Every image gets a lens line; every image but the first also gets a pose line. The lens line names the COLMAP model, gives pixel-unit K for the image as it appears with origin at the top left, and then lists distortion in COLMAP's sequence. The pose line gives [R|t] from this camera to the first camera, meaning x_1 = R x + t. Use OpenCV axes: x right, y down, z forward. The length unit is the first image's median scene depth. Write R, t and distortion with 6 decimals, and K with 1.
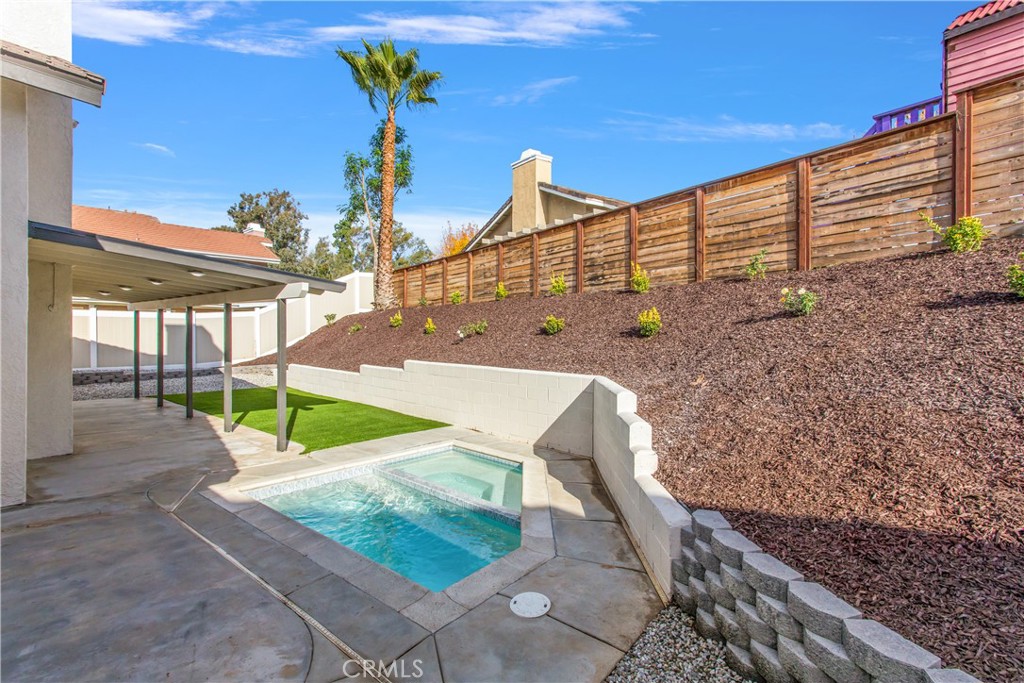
lens RADIAL K [[499.2, 0, 517.1], [0, 499.2, 325.3], [0, 0, 1]] dist [0.012313, 0.000167]
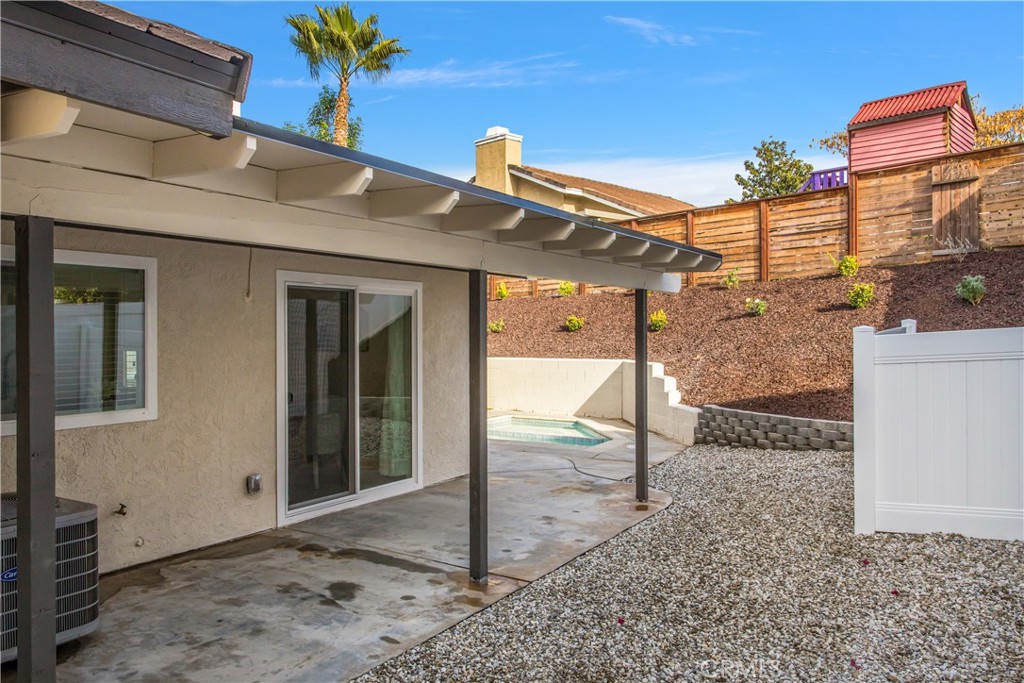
lens RADIAL K [[773.0, 0, 509.3], [0, 773.0, 338.9], [0, 0, 1]] dist [0.012928, 0.003188]
pose [[0.988227, -0.016915, 0.152059, -0.477794], [0.013638, 0.999652, 0.022571, -0.009265], [-0.152388, -0.020232, 0.988114, -1.063928]]
